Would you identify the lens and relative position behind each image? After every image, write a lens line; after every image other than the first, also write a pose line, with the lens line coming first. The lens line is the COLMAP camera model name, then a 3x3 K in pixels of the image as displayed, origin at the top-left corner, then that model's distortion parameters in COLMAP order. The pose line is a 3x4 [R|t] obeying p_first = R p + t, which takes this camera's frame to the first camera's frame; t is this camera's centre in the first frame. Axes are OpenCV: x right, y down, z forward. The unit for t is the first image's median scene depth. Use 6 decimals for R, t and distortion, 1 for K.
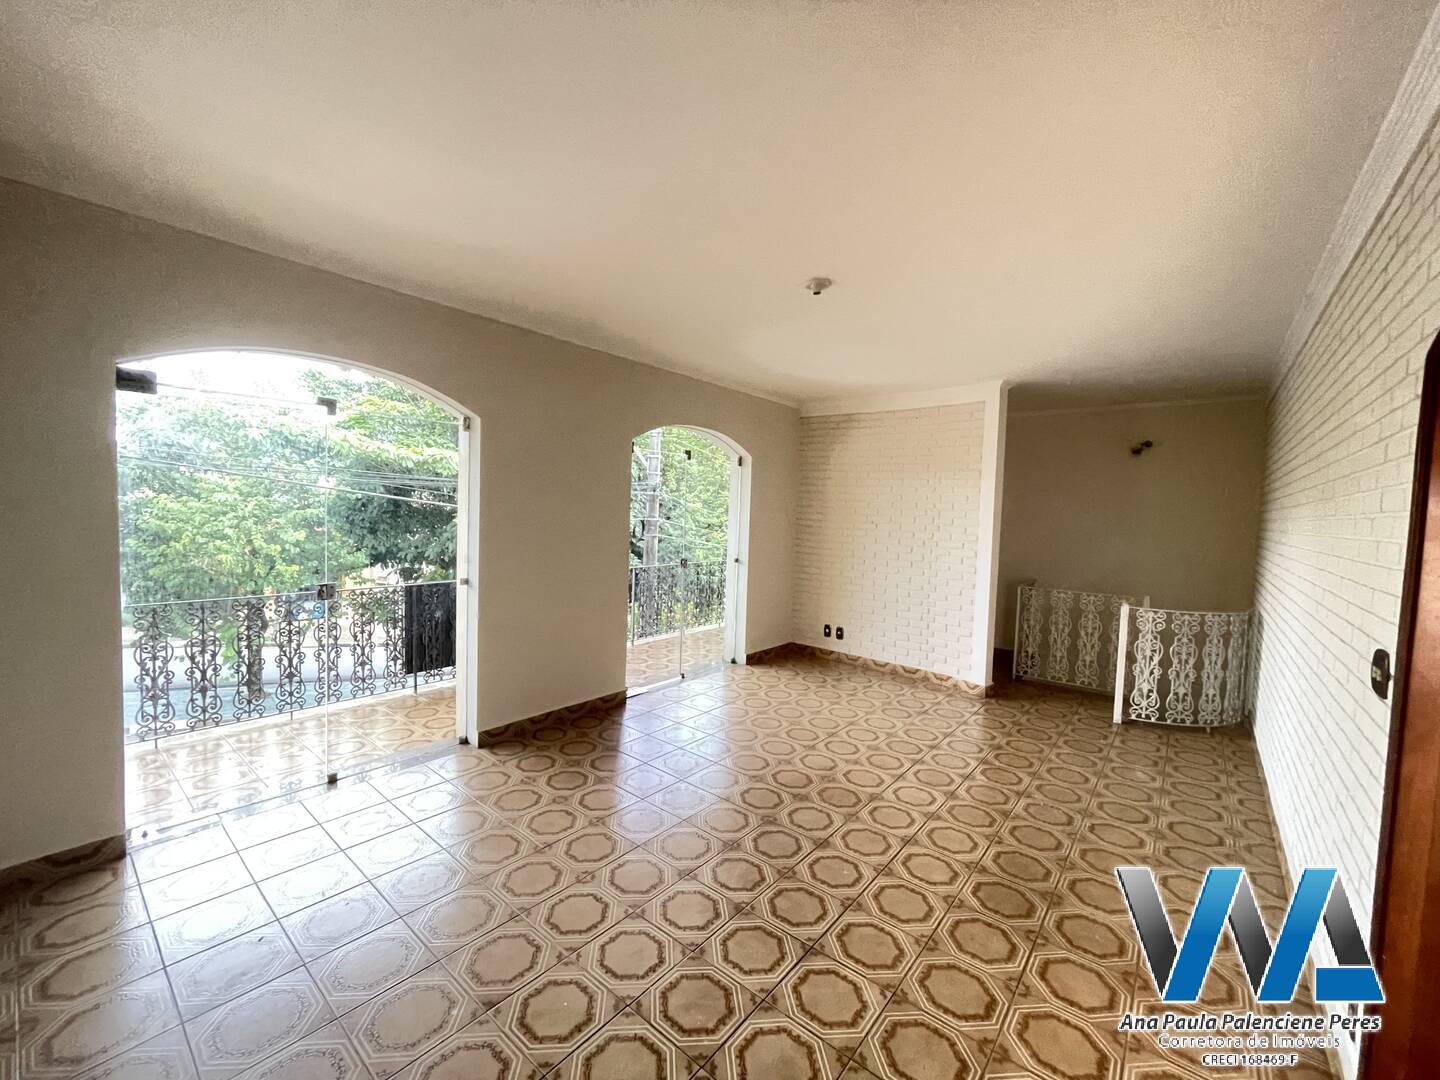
lens RADIAL K [[583.4, 0, 720.0], [0, 583.4, 540.0], [0, 0, 1]] dist [-0.001106, -0.000256]
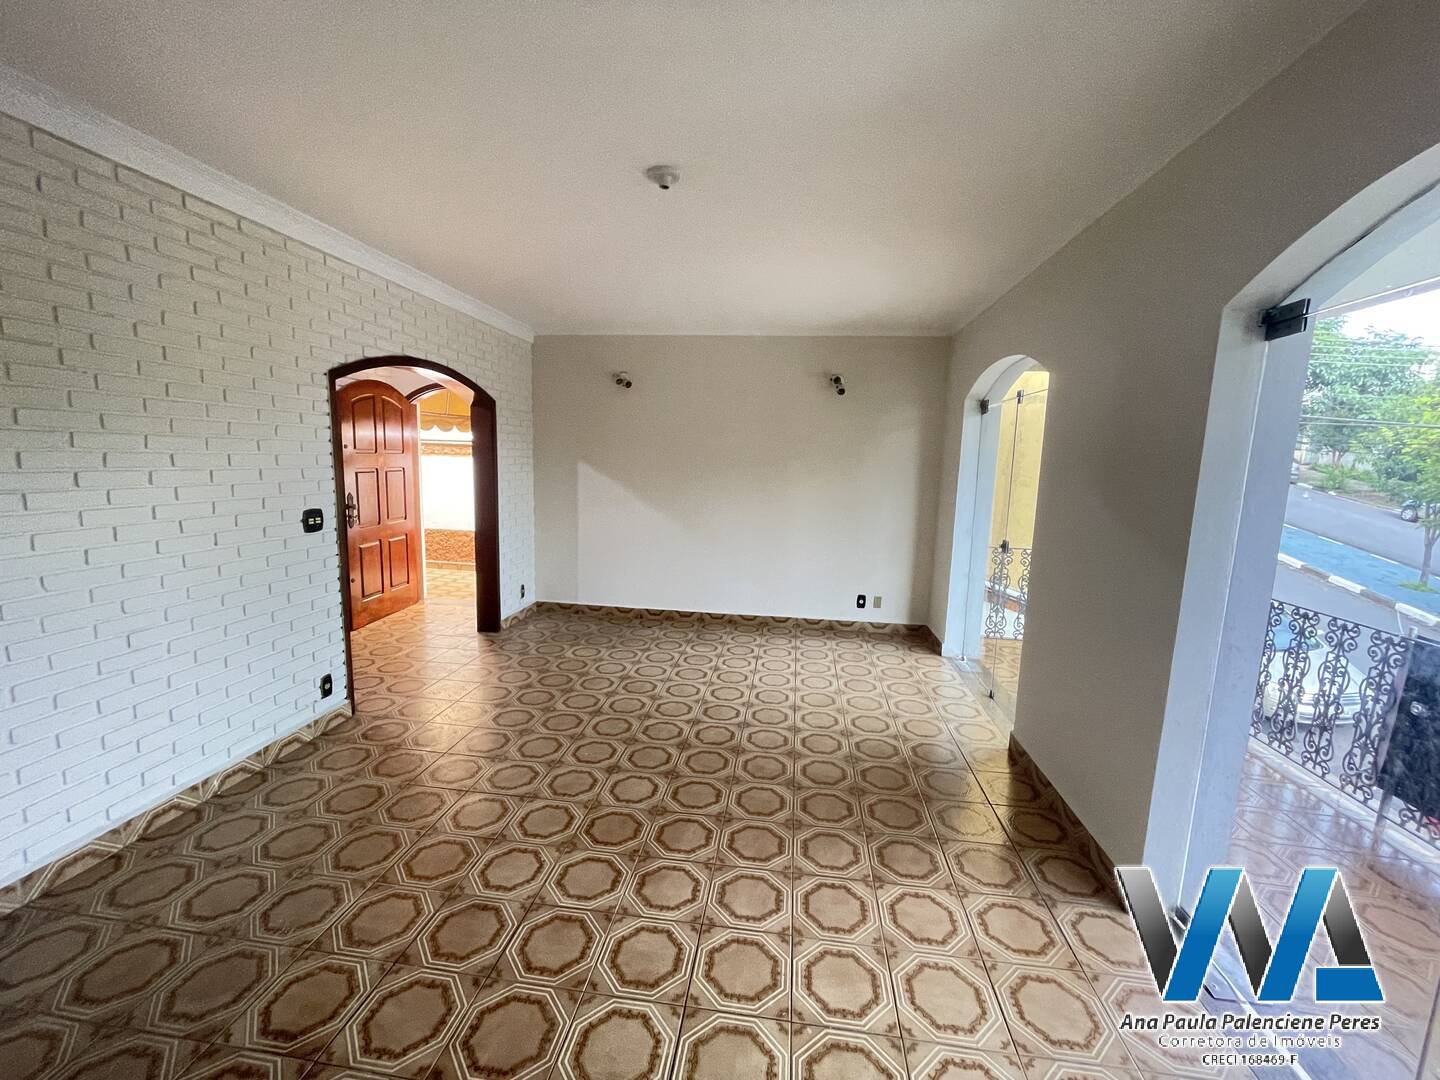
lens RADIAL K [[583.4, 0, 720.0], [0, 583.4, 540.0], [0, 0, 1]] dist [-0.001106, -0.000256]
pose [[-0.846825, 0.014854, -0.531665, 0.493798], [-0.087807, 0.981989, 0.167294, -0.079158], [0.524574, 0.188352, -0.830268, 1.649306]]
